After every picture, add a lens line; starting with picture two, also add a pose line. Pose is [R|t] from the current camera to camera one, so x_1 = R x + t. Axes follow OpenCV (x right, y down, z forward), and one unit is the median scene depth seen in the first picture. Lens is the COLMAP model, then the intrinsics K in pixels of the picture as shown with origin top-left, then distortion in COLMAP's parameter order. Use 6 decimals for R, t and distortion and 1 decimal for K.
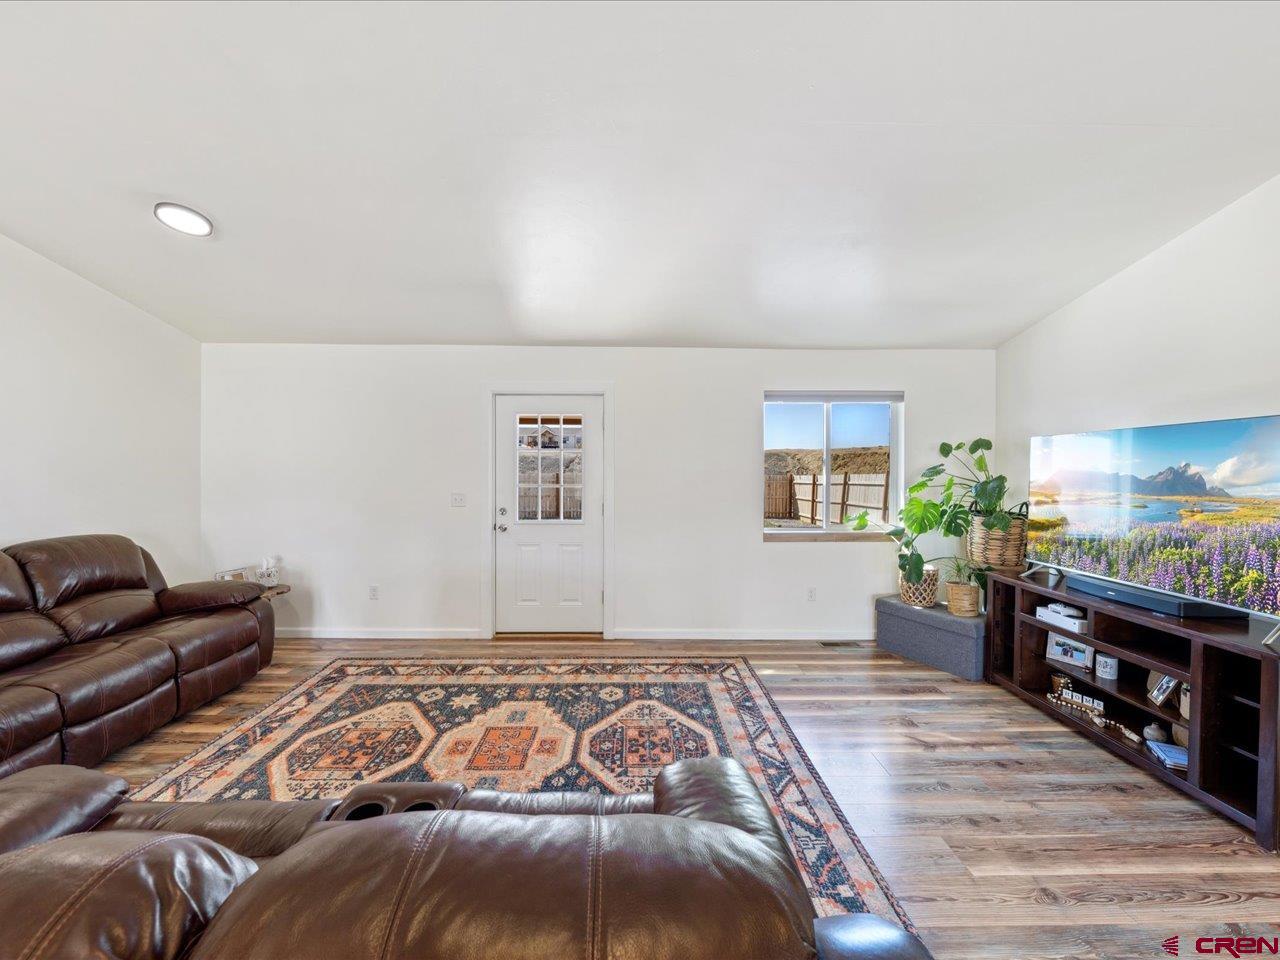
lens RADIAL K [[488.1, 0, 649.0], [0, 488.1, 482.7], [0, 0, 1]] dist [-0.001896, -0.000442]
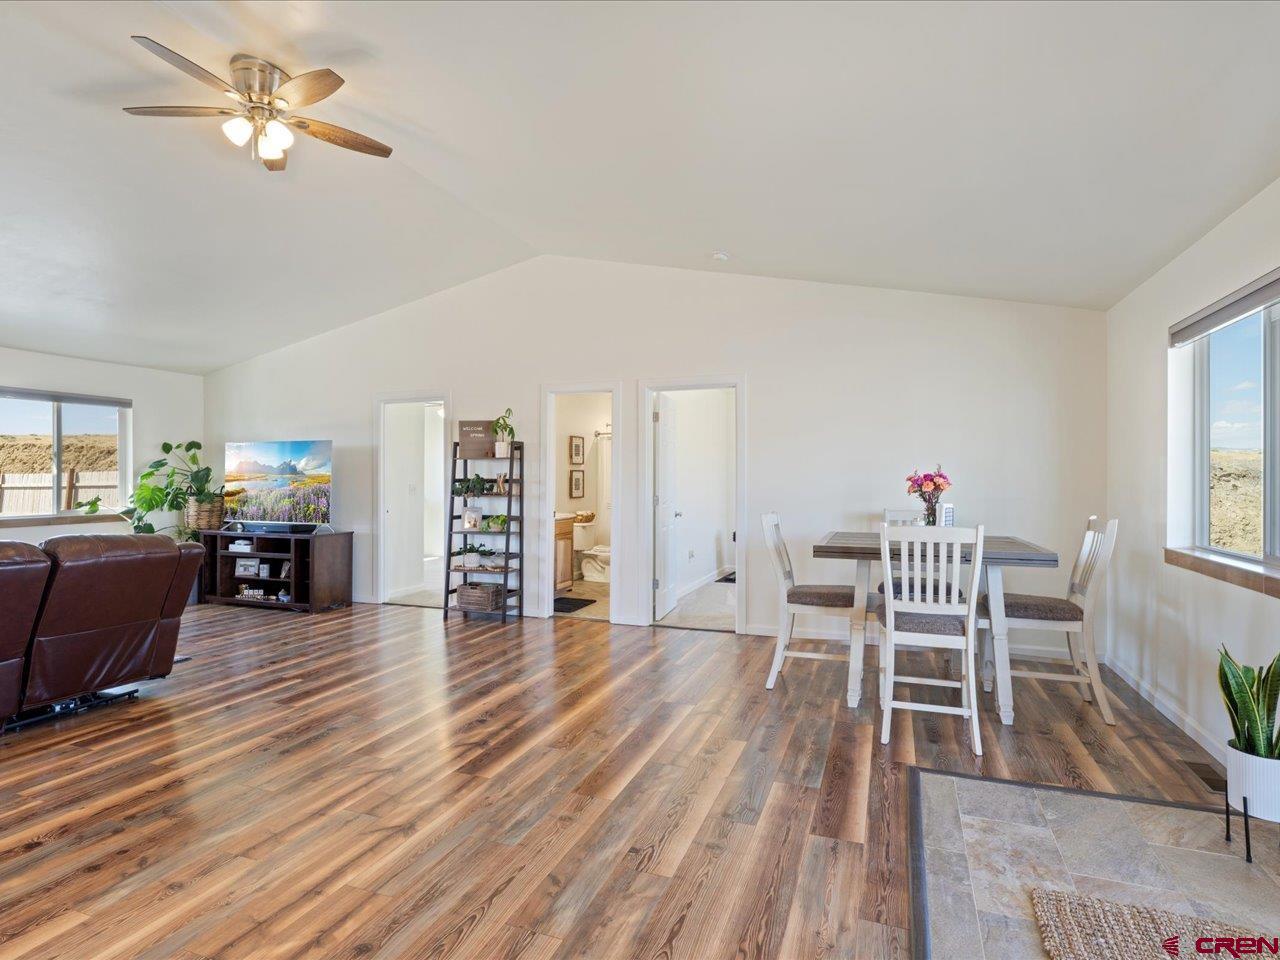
lens RADIAL K [[607.1, 0, 620.7], [0, 607.1, 468.6], [0, 0, 1]] dist [-0.001202, -0.001399]
pose [[0.355586, 0.001897, 0.934642, -0.649163], [0.023452, 0.999665, -0.010952, 0.045741], [-0.934349, 0.025813, 0.355422, -0.967164]]
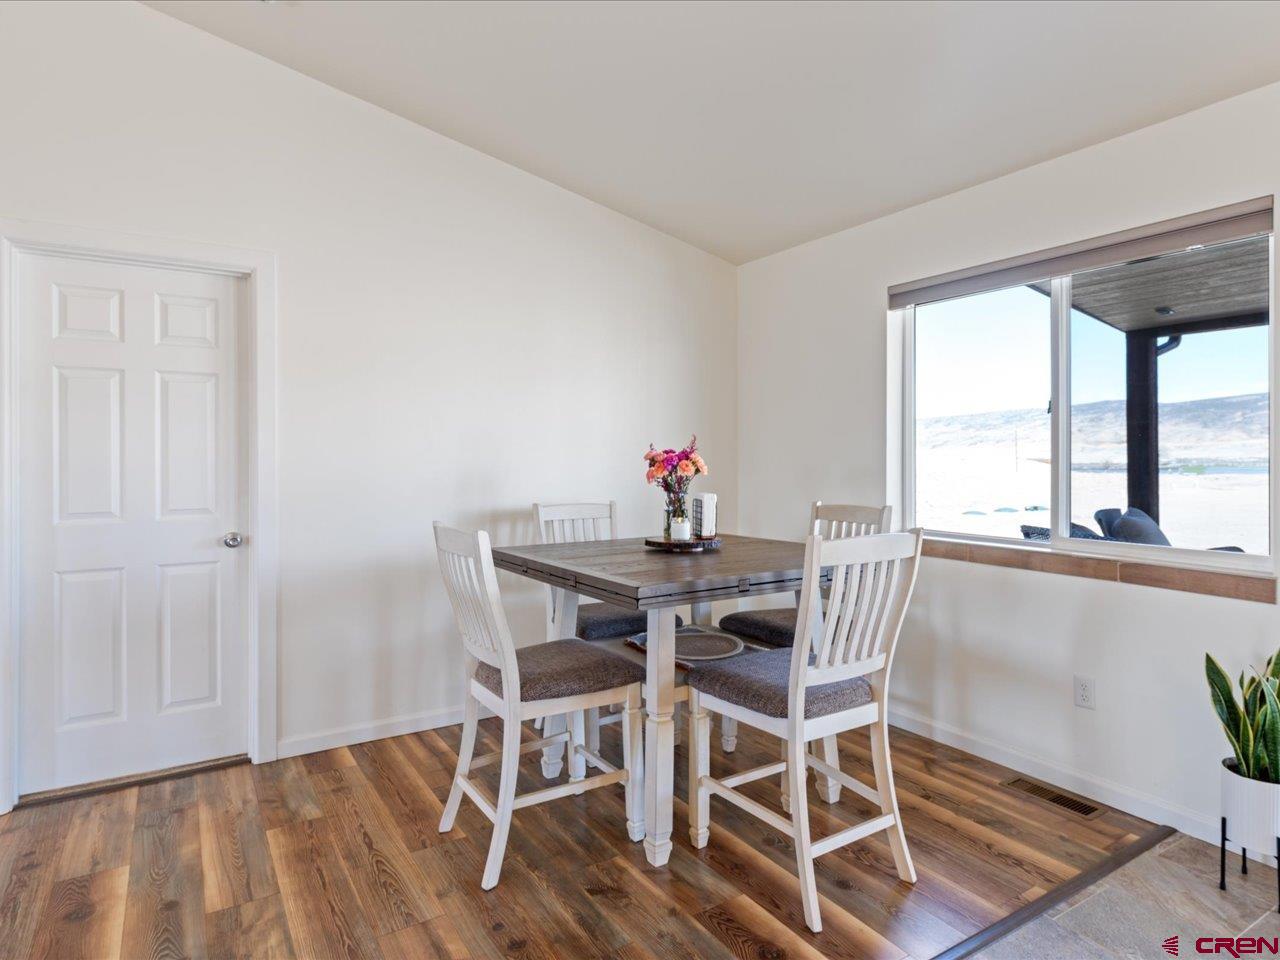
lens RADIAL K [[735.4, 0, 652.9], [0, 735.4, 467.1], [0, 0, 1]] dist [0.023528, -0.005234]
pose [[-0.520386, -0.020408, 0.853687, -0.129384], [0.014333, 0.999365, 0.032627, 0.048438], [-0.853811, 0.029215, -0.519763, -0.590459]]
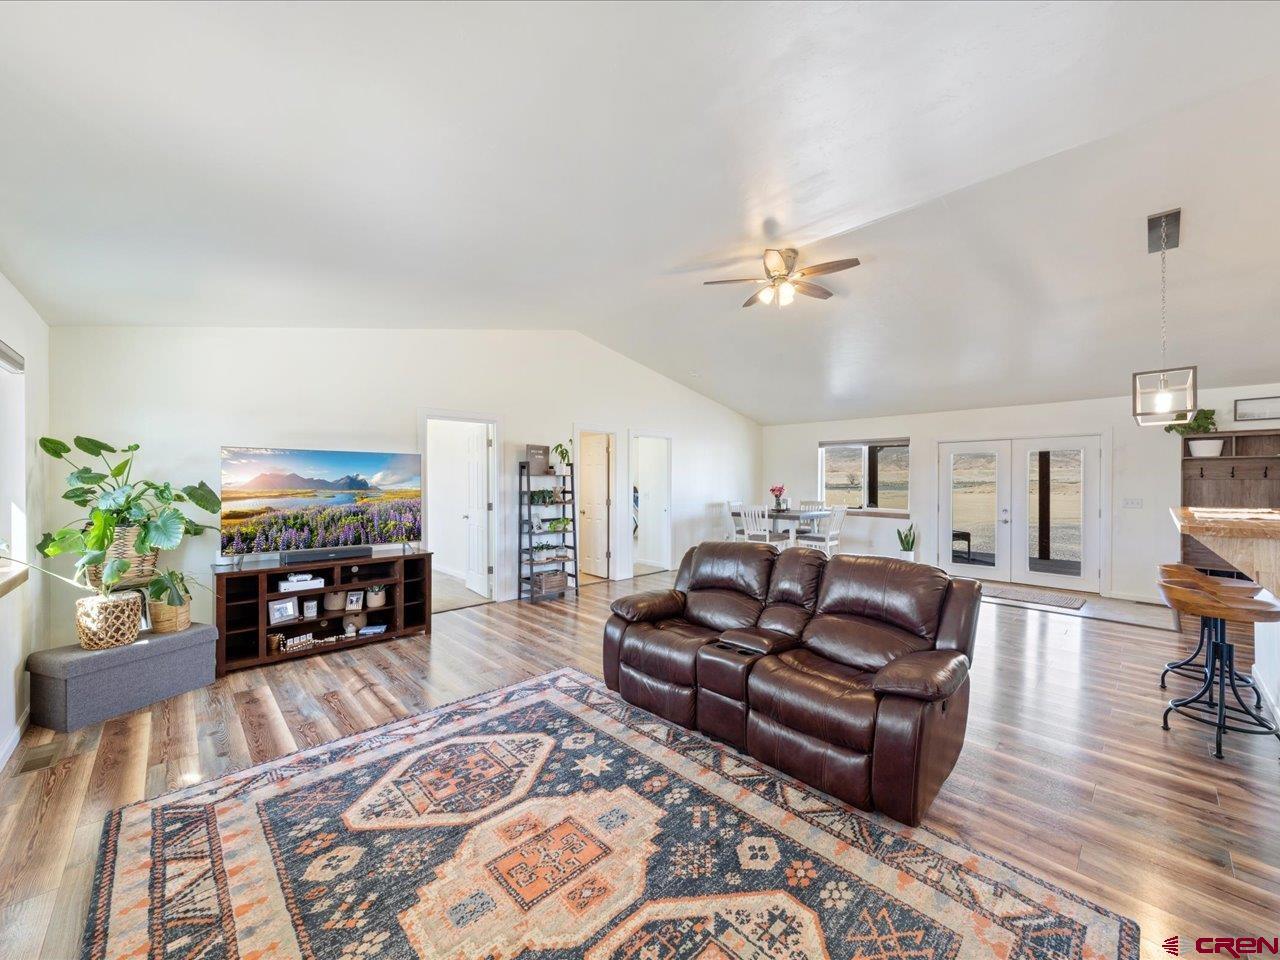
lens RADIAL K [[488.1, 0, 629.5], [0, 488.1, 481.3], [0, 0, 1]] dist [-0.001896, -0.000442]
pose [[-0.652451, -0.009613, 0.757770, -0.732658], [0.009663, 0.999733, 0.021003, -0.029240], [-0.757769, 0.021025, -0.652184, 1.090786]]
